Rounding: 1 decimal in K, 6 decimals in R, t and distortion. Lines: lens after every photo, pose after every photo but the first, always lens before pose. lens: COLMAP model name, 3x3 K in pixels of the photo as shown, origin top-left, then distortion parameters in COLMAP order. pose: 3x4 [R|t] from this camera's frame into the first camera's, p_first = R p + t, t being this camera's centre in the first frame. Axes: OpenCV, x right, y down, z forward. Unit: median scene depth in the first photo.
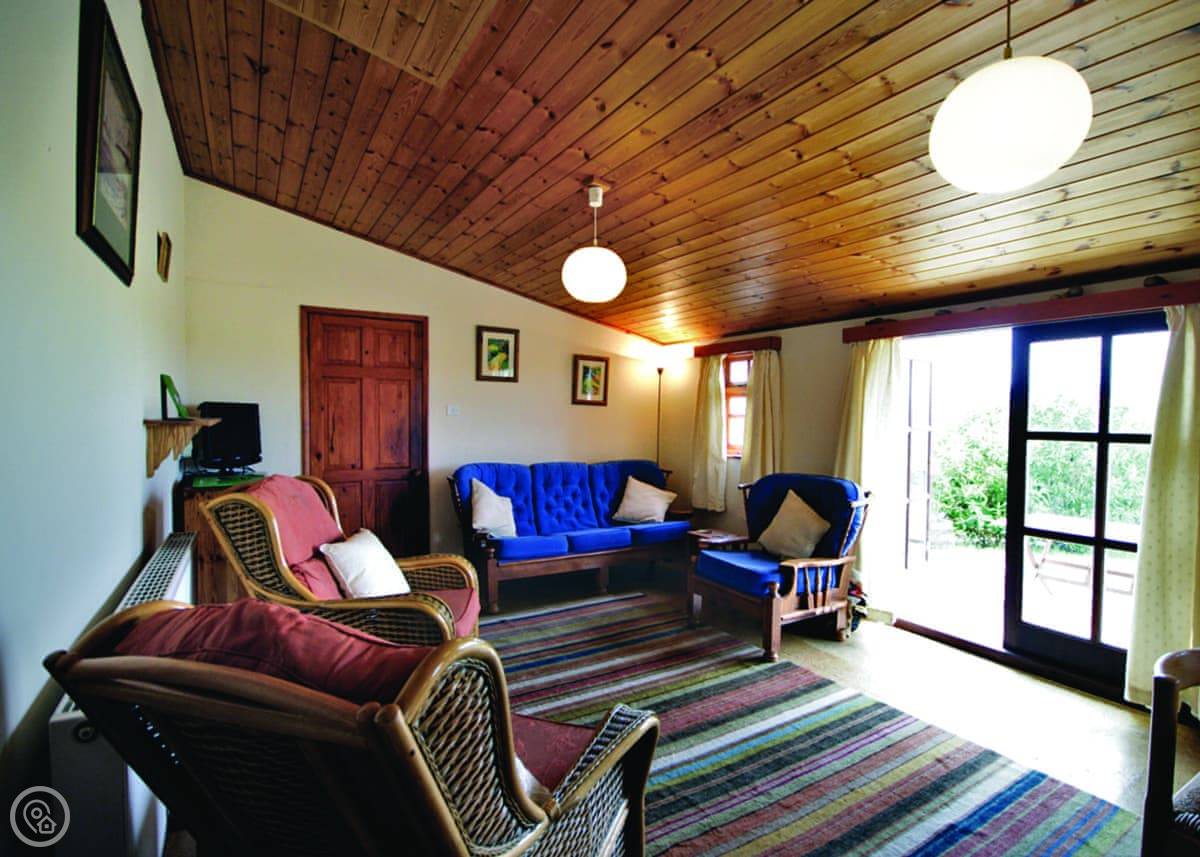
lens RADIAL K [[602.5, 0, 634.0], [0, 602.5, 429.6], [0, 0, 1]] dist [-0.001716, -0.000130]
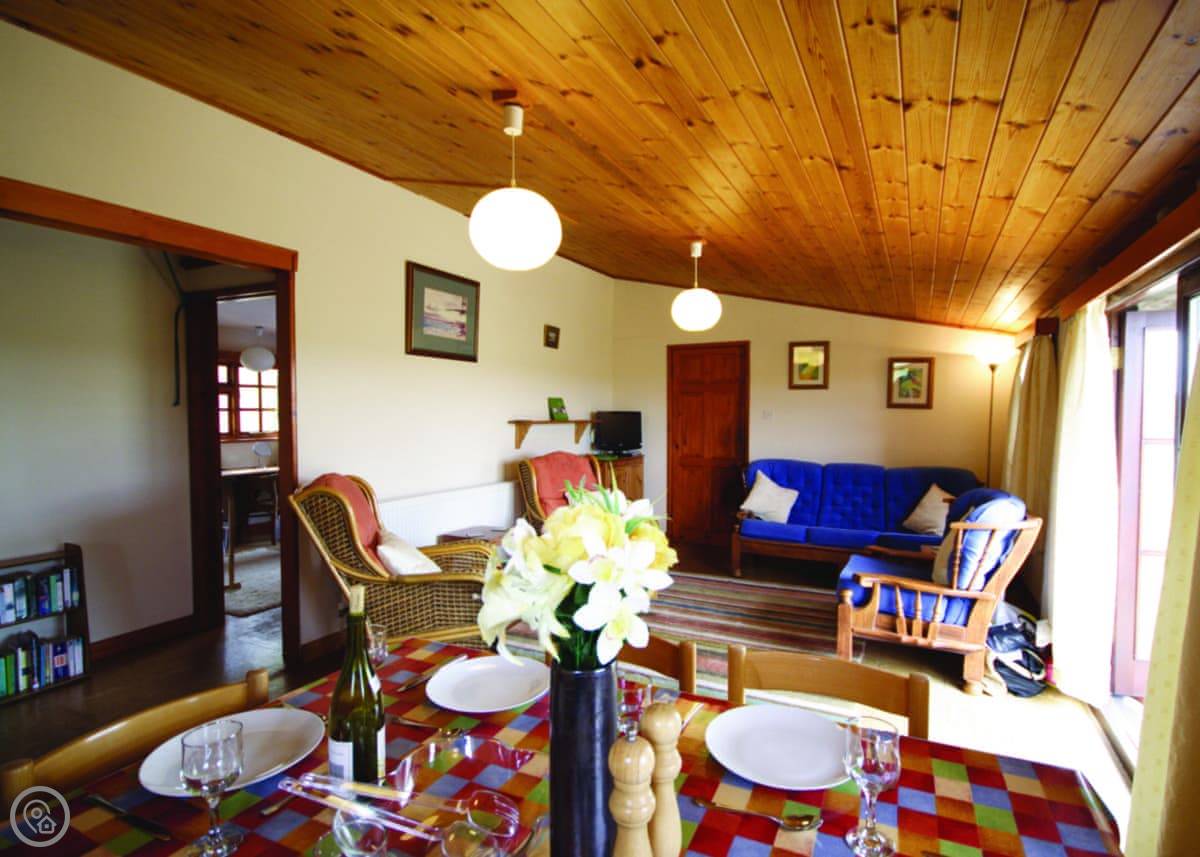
lens RADIAL K [[602.5, 0, 634.0], [0, 602.5, 429.6], [0, 0, 1]] dist [-0.001716, -0.000130]
pose [[0.529367, 0.015835, -0.848245, 0.632480], [-0.020414, 0.999774, 0.005924, -0.003691], [0.848147, 0.014180, 0.529570, 0.134759]]
